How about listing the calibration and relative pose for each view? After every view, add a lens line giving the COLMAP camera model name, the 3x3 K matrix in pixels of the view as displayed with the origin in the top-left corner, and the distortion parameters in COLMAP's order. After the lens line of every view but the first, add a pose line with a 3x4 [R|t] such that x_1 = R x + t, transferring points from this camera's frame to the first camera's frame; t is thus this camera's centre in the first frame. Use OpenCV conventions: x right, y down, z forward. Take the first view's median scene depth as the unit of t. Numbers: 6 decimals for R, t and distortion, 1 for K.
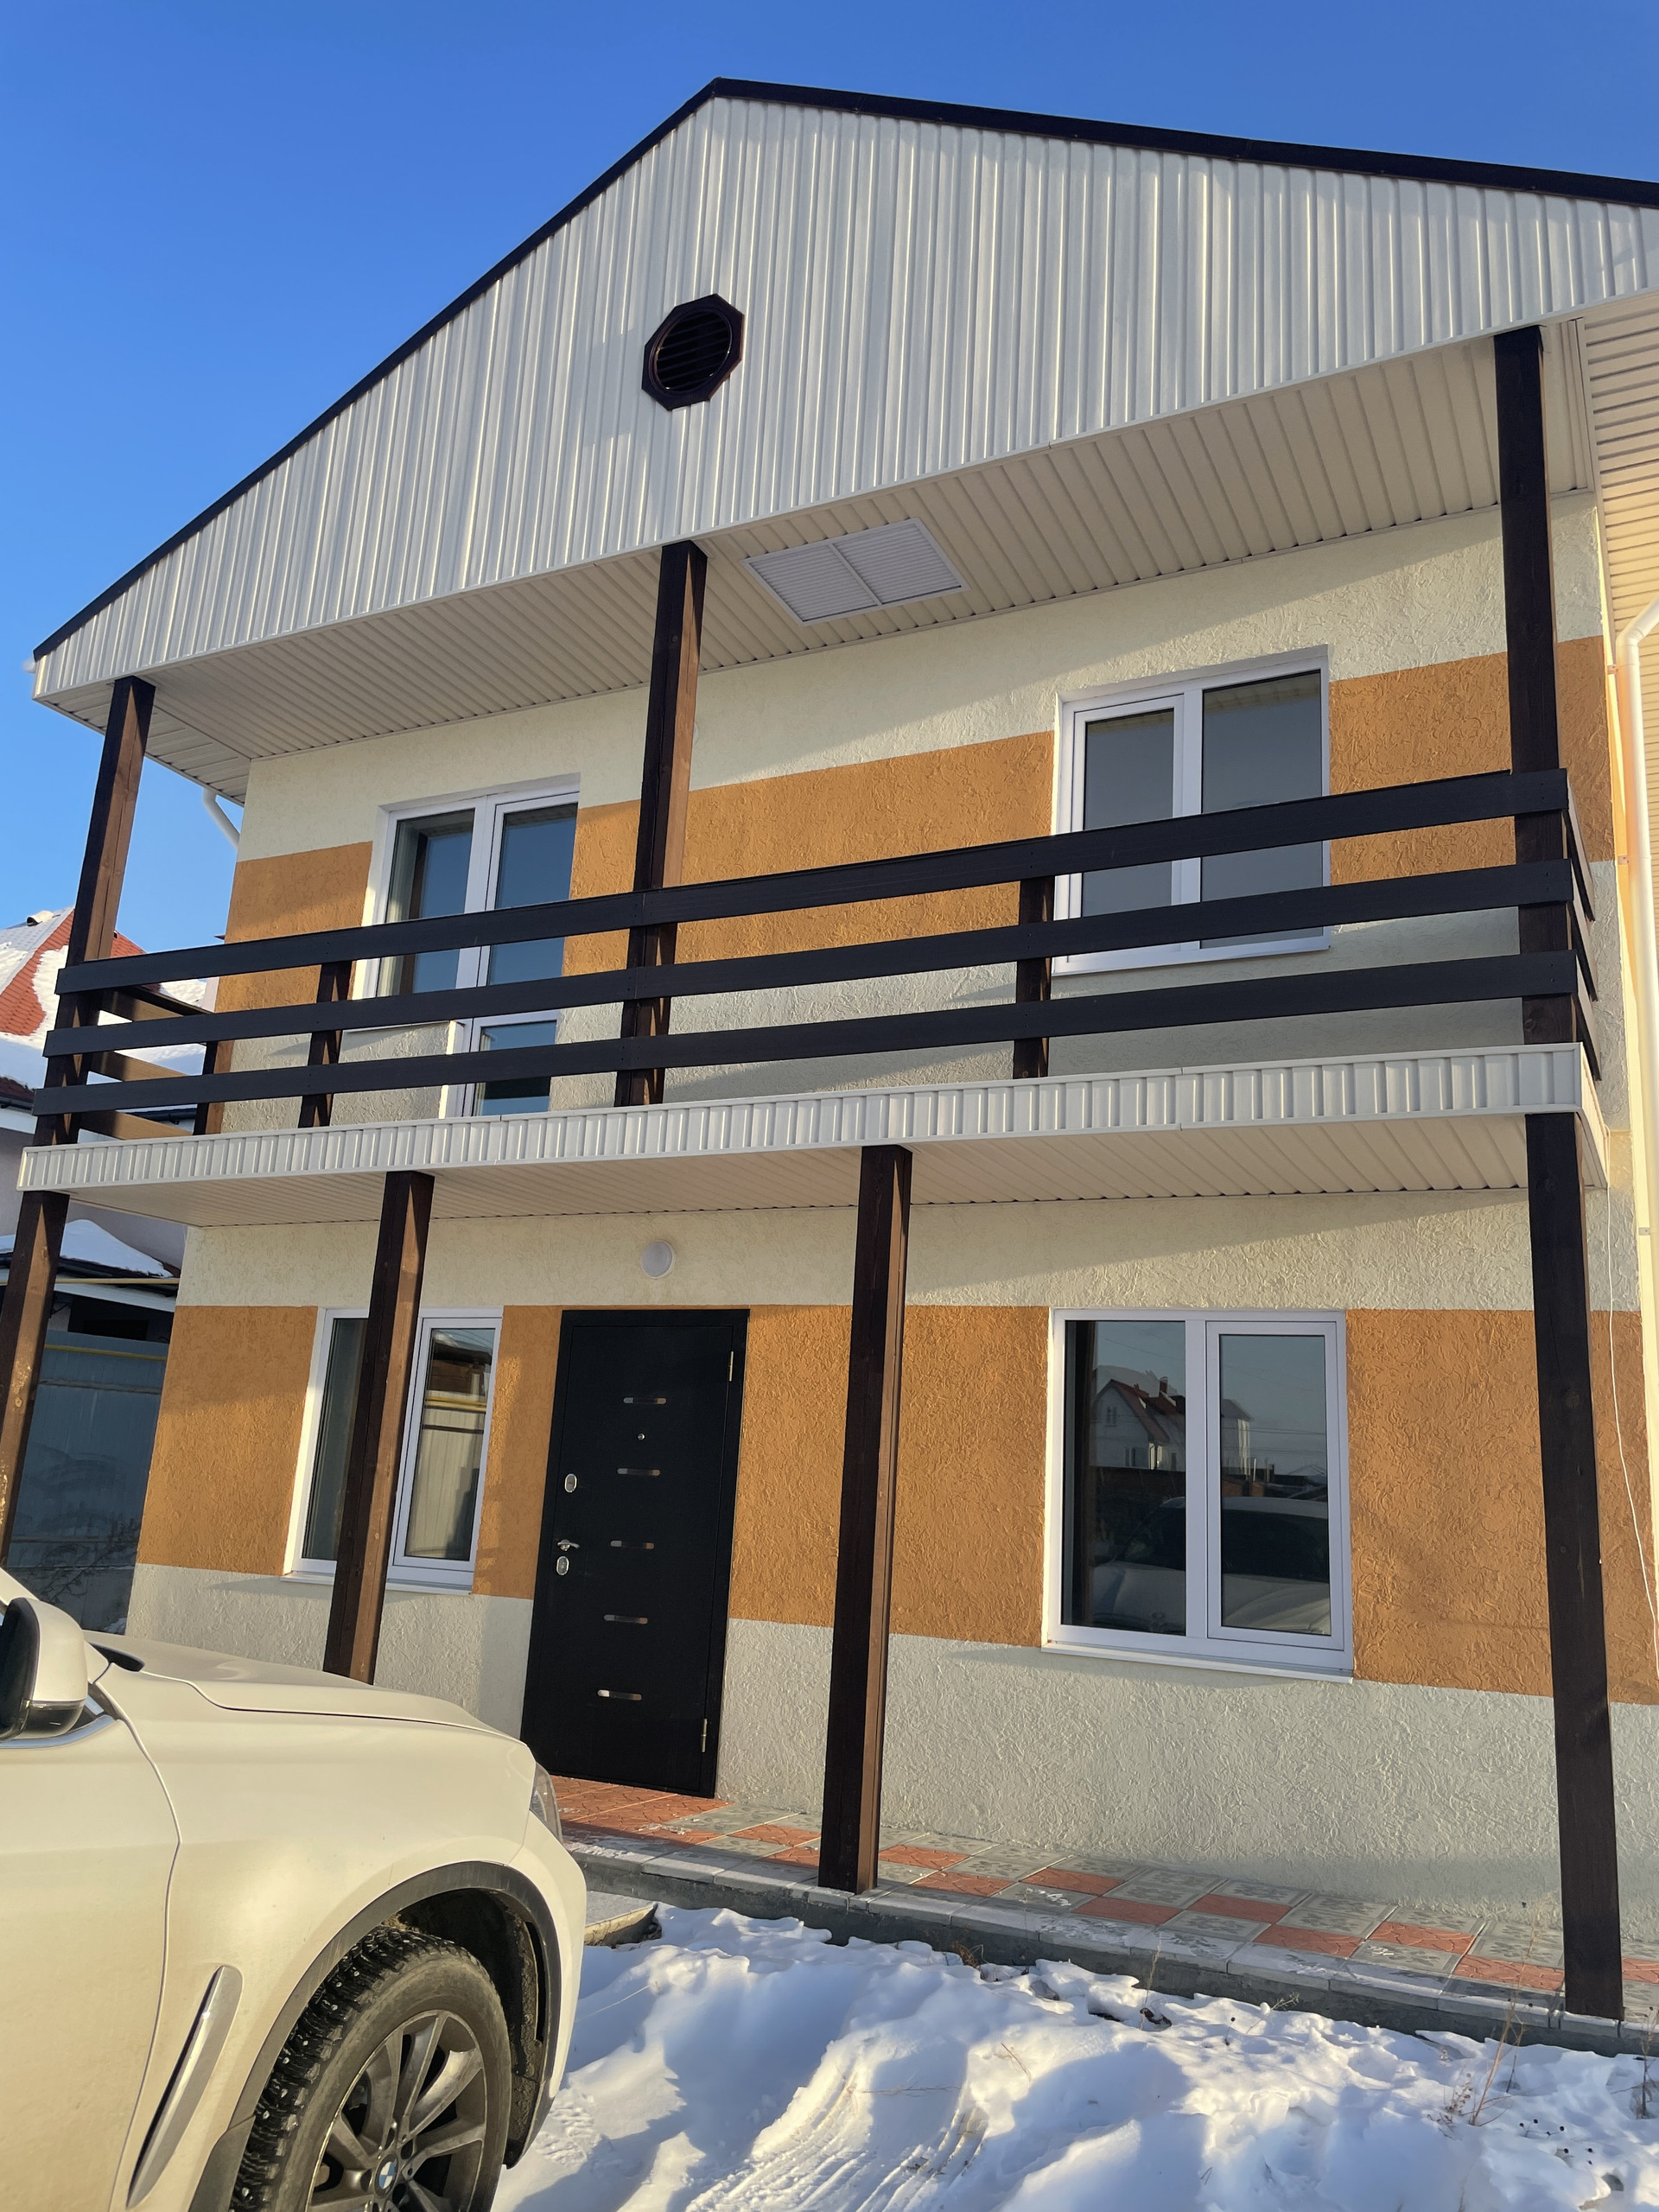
lens RADIAL K [[1694.8, 0, 825.2], [0, 1694.8, 1066.0], [0, 0, 1]] dist [0.066464, -0.085527]
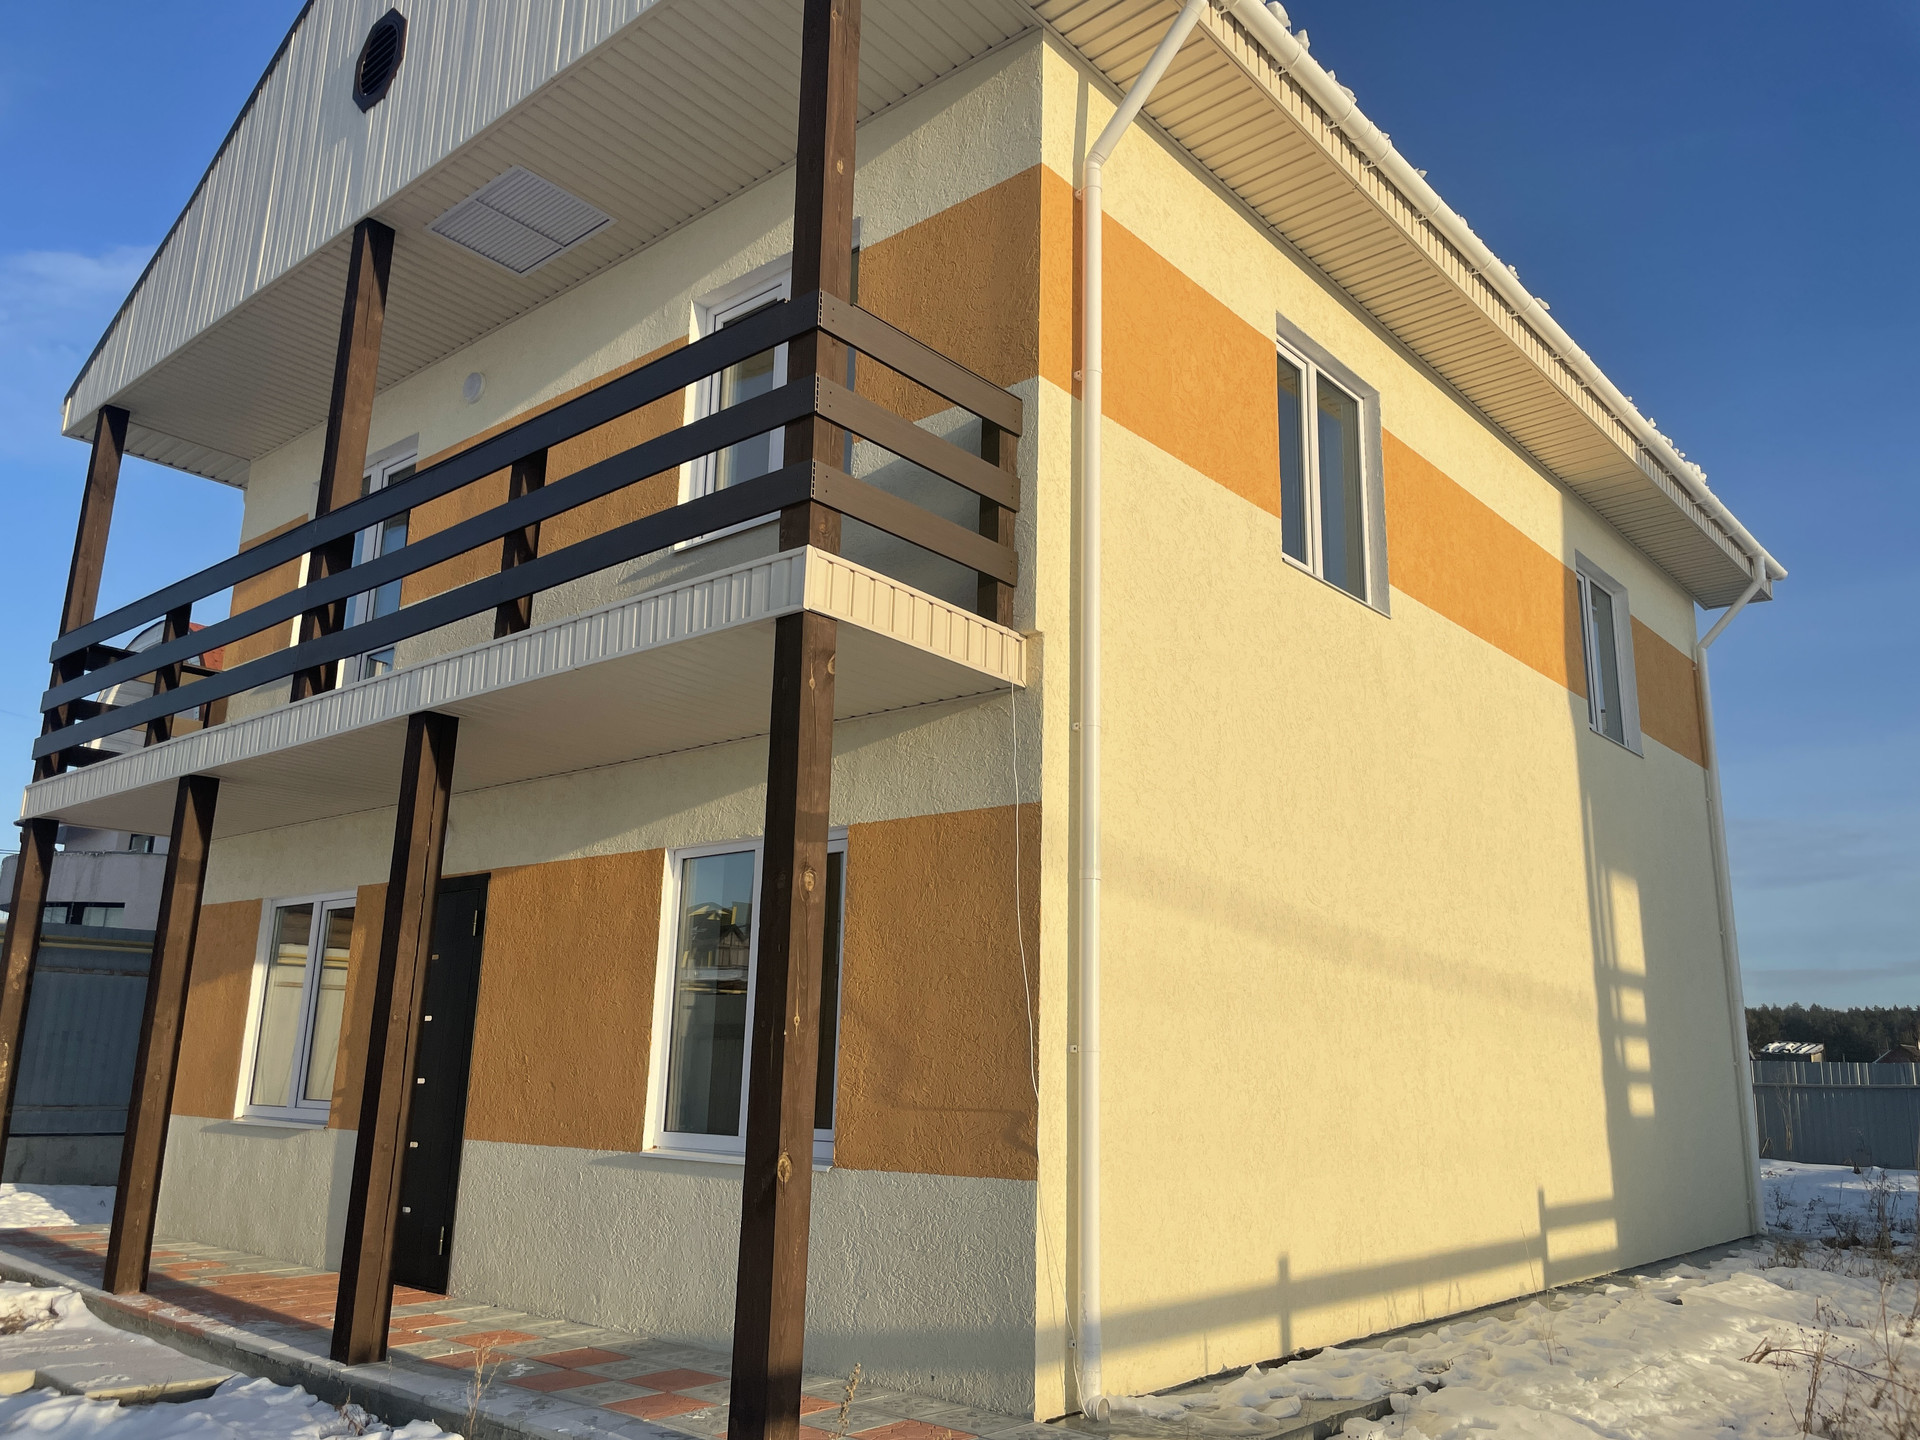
lens RADIAL K [[1471.0, 0, 966.0], [0, 1471.0, 693.5], [0, 0, 1]] dist [0.066464, -0.085527]
pose [[0.970355, -0.094695, -0.222359, 0.561699], [0.093002, 0.995501, -0.018096, 0.079552], [0.223073, -0.003120, 0.974797, 0.107606]]
